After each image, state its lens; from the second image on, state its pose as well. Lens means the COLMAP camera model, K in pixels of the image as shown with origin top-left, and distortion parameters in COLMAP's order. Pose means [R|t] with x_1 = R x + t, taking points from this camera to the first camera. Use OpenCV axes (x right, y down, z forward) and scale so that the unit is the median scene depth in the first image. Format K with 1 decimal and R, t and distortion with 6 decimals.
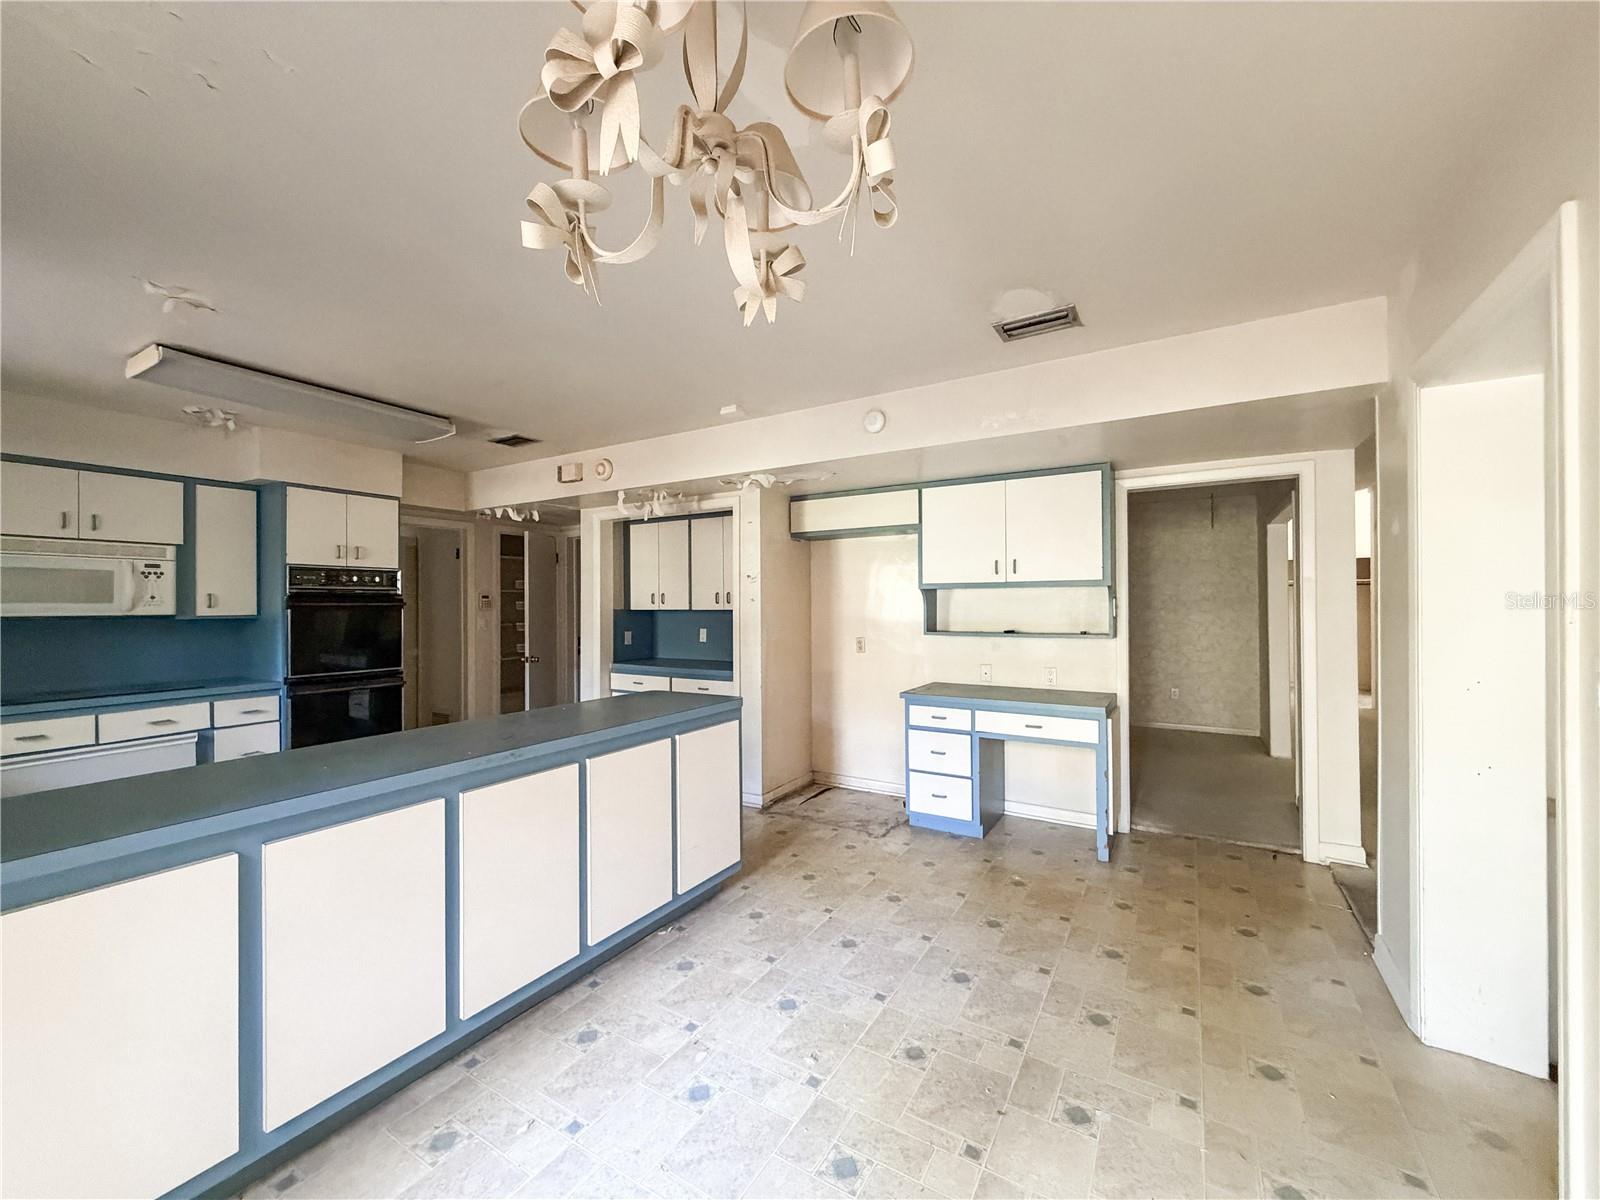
lens RADIAL K [[641.0, 0, 802.2], [0, 641.0, 601.2], [0, 0, 1]] dist [0.000572, 0.000288]
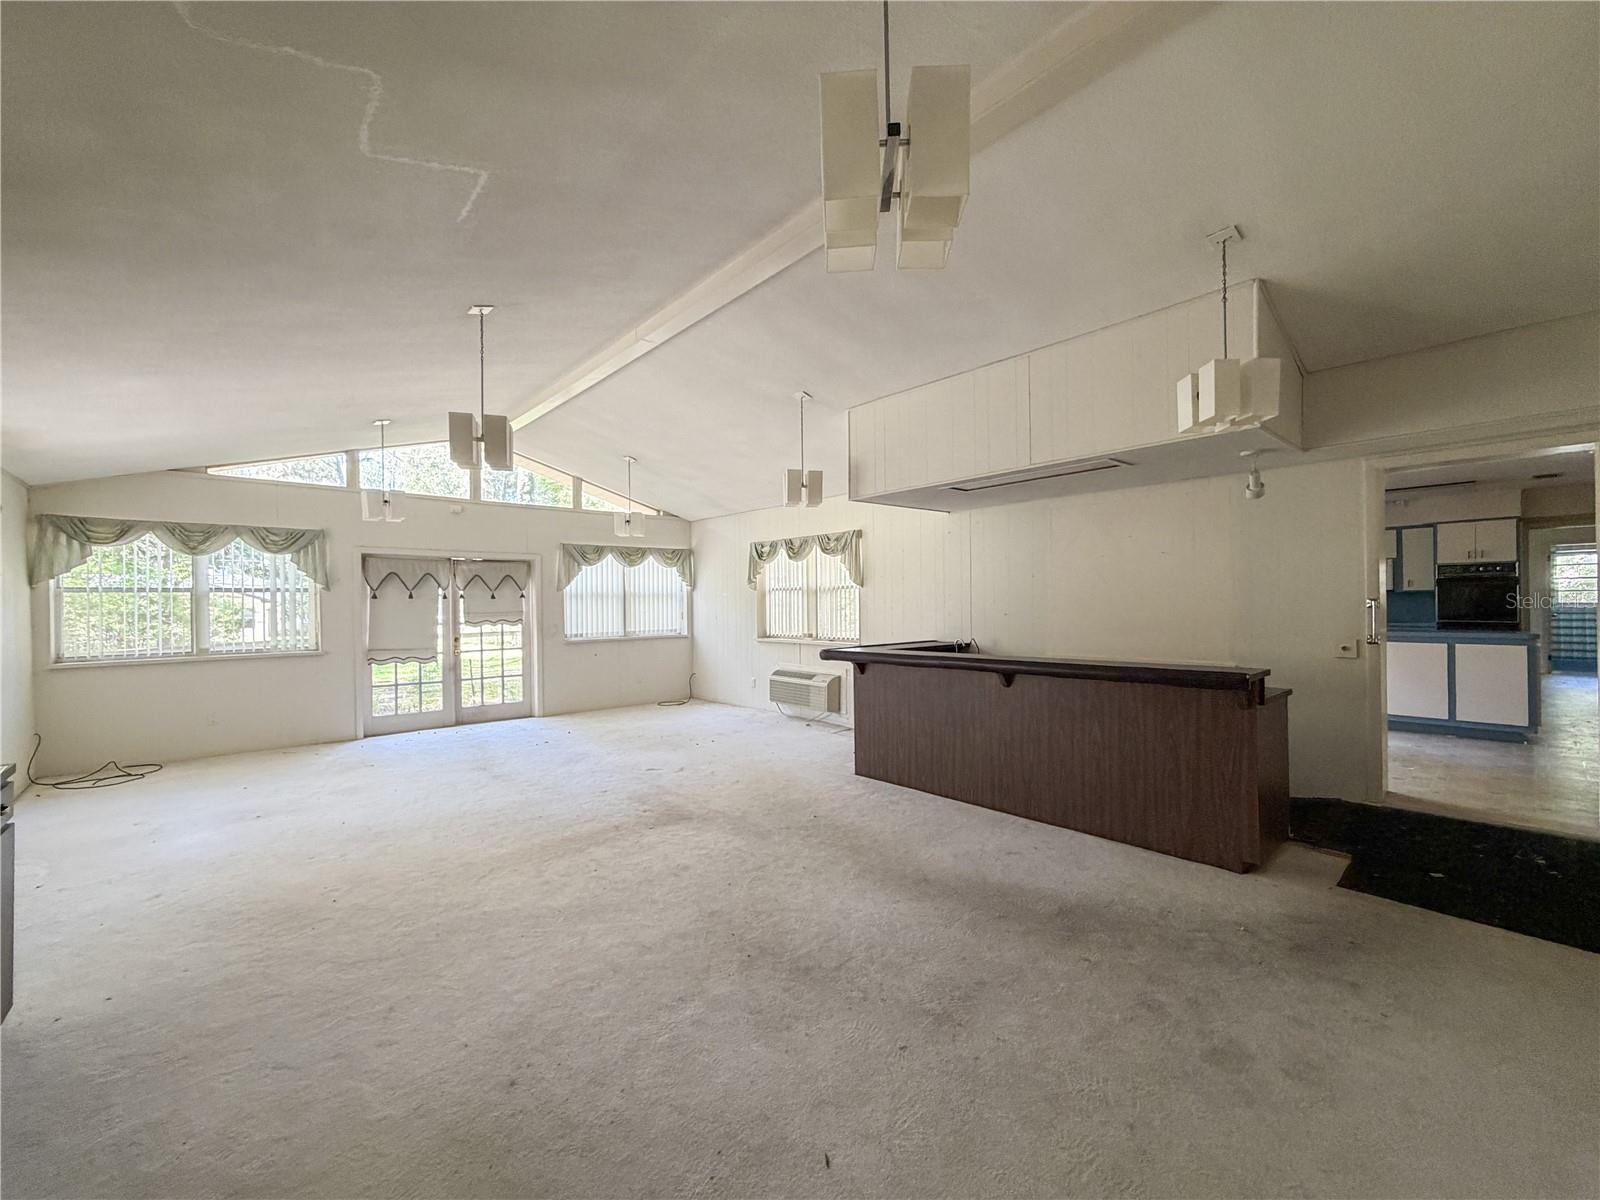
lens RADIAL K [[641.0, 0, 809.1], [0, 641.0, 599.5], [0, 0, 1]] dist [0.000572, 0.000288]
pose [[-0.292035, 0.003585, -0.956401, 1.701962], [0.016000, 0.999871, -0.001138, 0.024216], [0.956274, -0.015635, -0.292055, -0.282301]]
